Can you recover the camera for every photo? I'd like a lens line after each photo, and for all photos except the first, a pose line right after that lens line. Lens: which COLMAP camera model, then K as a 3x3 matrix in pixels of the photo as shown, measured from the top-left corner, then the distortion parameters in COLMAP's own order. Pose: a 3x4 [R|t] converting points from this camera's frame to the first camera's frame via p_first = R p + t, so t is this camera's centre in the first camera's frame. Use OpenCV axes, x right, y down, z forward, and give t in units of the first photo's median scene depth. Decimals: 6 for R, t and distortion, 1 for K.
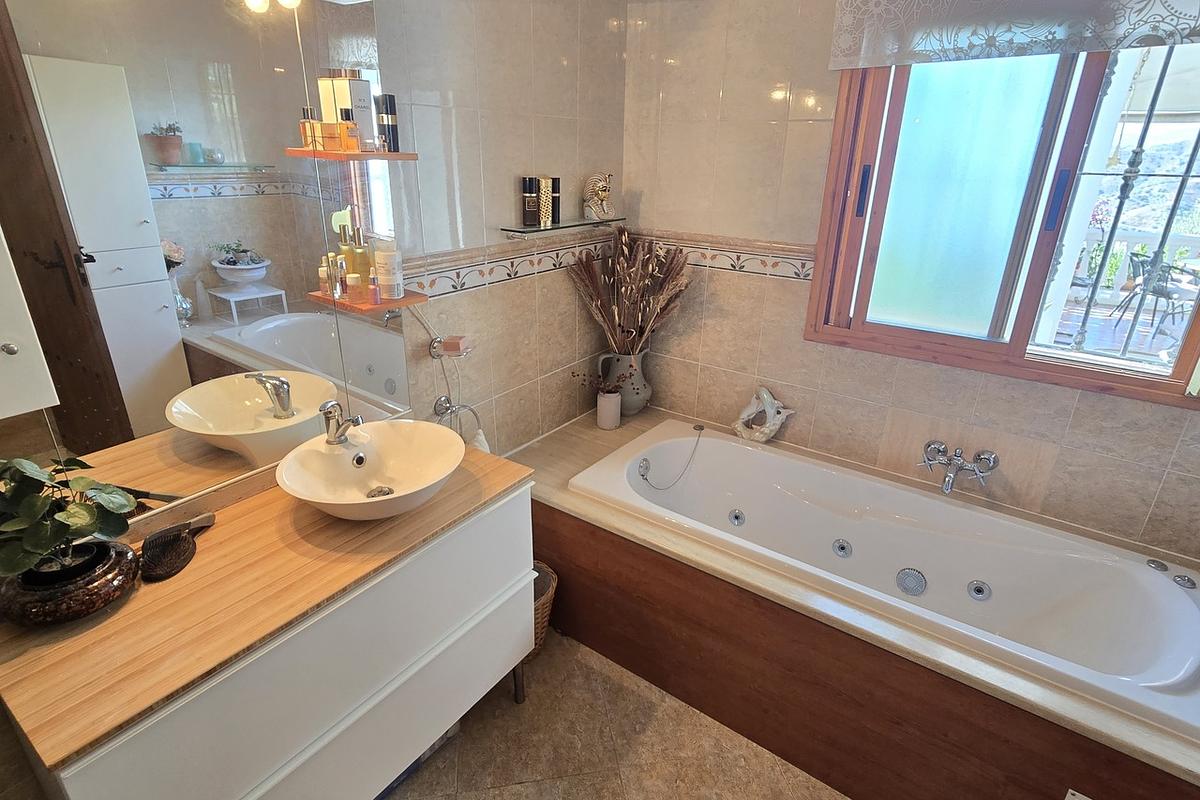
lens RADIAL K [[607.9, 0, 600.6], [0, 607.9, 394.4], [0, 0, 1]] dist [-0.000221, -0.002010]
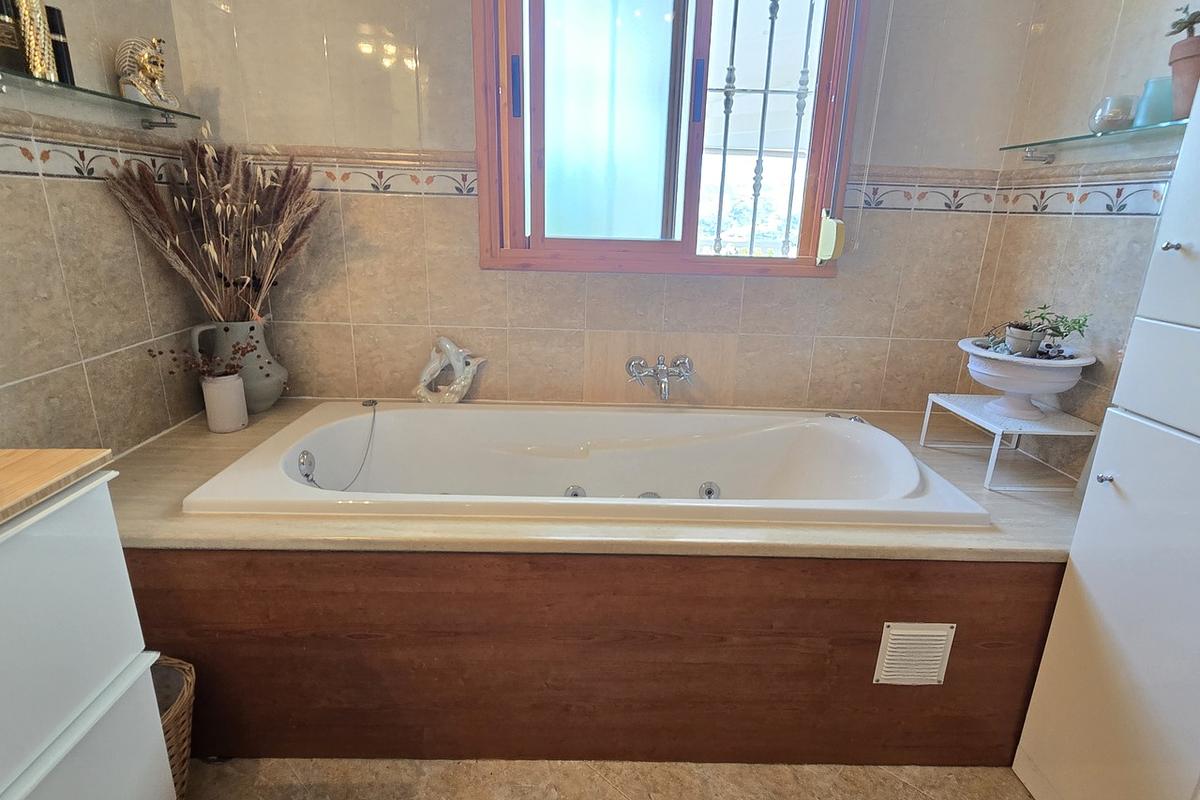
lens RADIAL K [[607.9, 0, 600.6], [0, 607.9, 394.4], [0, 0, 1]] dist [-0.000221, -0.002010]
pose [[0.797440, -0.166698, 0.579915, -0.049732], [0.210376, 0.977585, -0.008278, 0.121893], [-0.565536, 0.128602, 0.814635, 0.246085]]
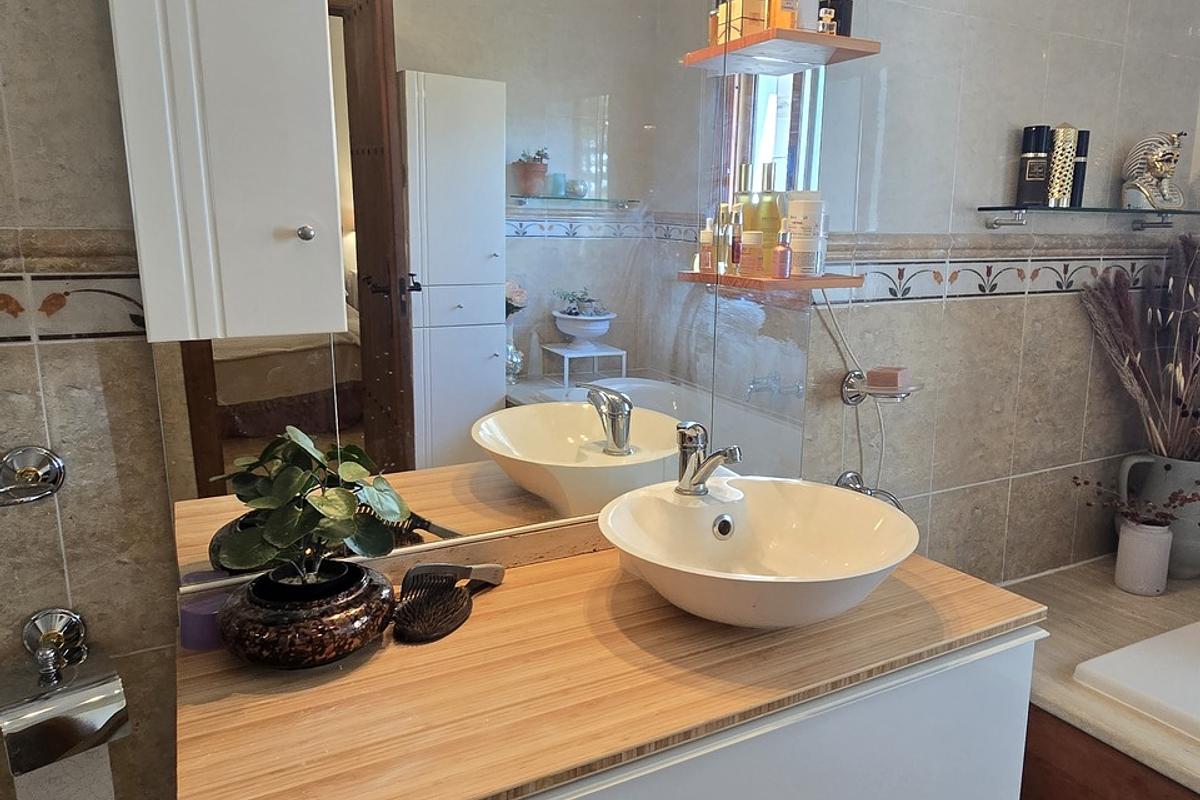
lens RADIAL K [[802.5, 0, 605.8], [0, 802.5, 396.4], [0, 0, 1]] dist [0.001295, -0.006181]
pose [[0.883832, 0.066373, -0.463073, -0.097997], [-0.157808, 0.974162, -0.161569, 0.085616], [0.440384, 0.215876, 0.871470, 0.164994]]
